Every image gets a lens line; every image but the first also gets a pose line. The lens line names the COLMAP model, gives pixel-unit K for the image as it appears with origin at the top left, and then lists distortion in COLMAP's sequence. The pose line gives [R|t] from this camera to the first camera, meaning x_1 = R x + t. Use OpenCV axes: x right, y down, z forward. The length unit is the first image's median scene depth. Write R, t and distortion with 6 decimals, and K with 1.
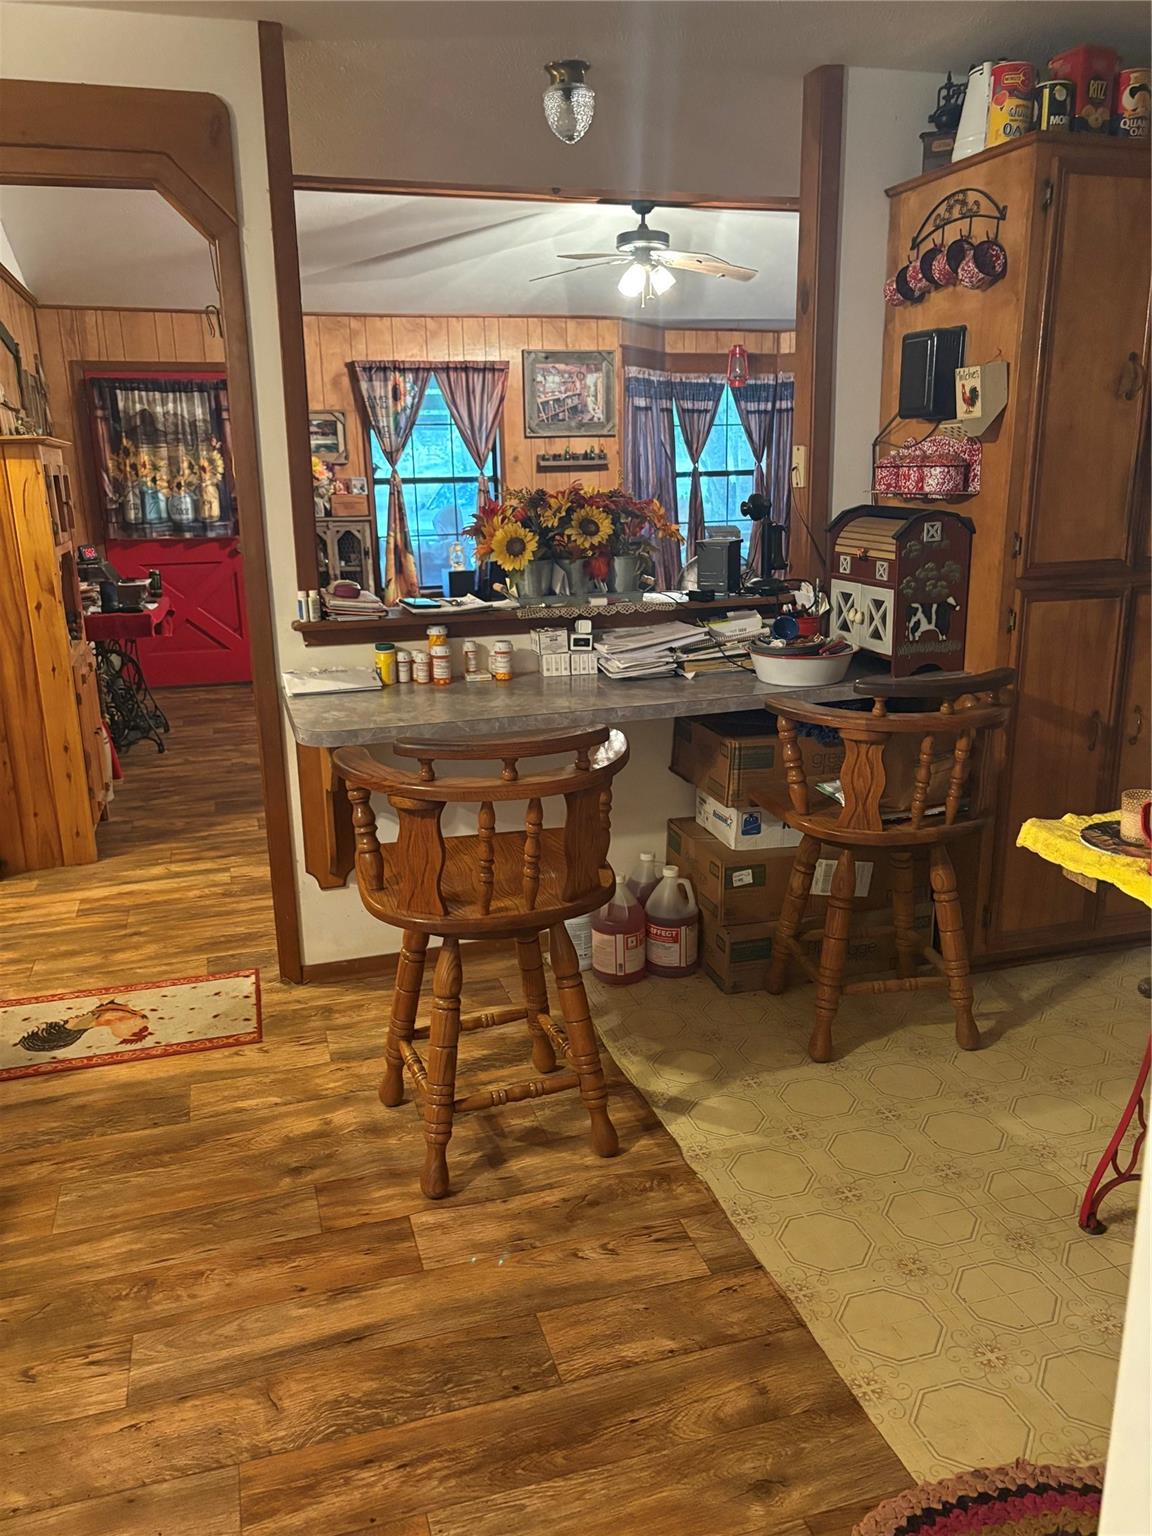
lens RADIAL K [[1169.6, 0, 576.8], [0, 1169.6, 775.1], [0, 0, 1]] dist [0.038906, -0.036906]
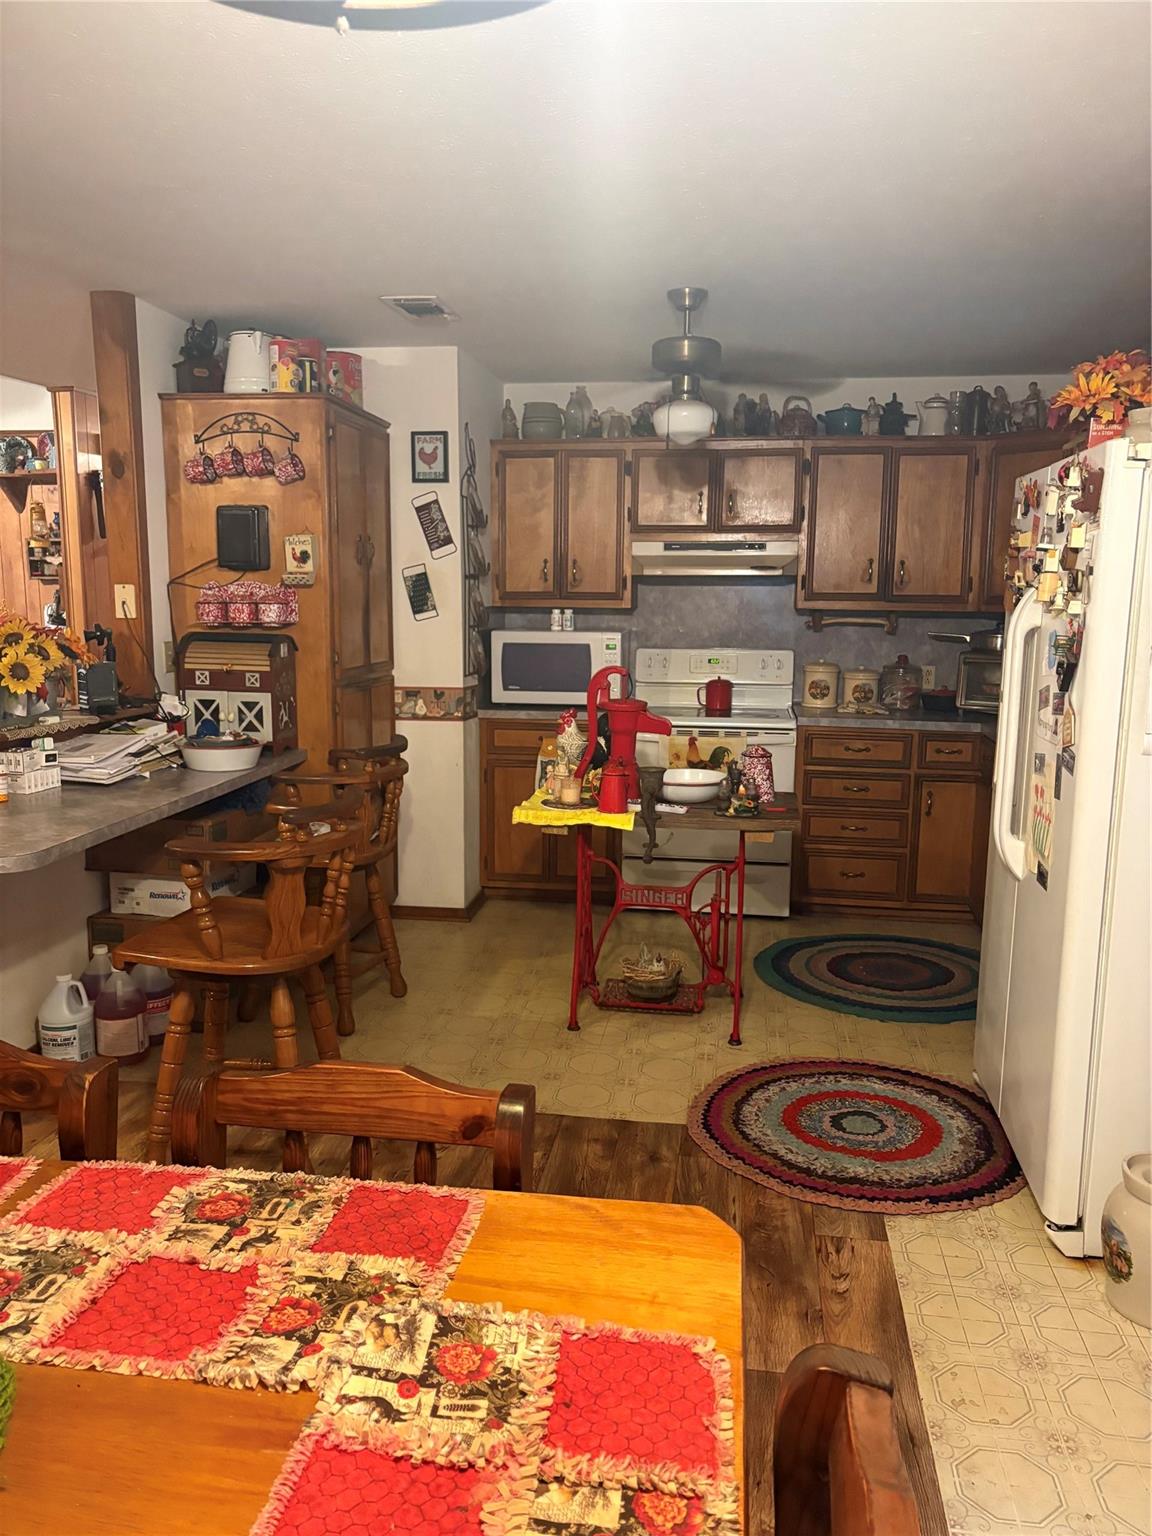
lens RADIAL K [[1169.6, 0, 574.9], [0, 1169.6, 771.0], [0, 0, 1]] dist [0.038906, -0.036906]
pose [[0.443643, -0.114077, 0.888913, -0.785546], [0.218552, 0.975692, 0.016138, -0.015477], [-0.869147, 0.187114, 0.457791, 0.097664]]
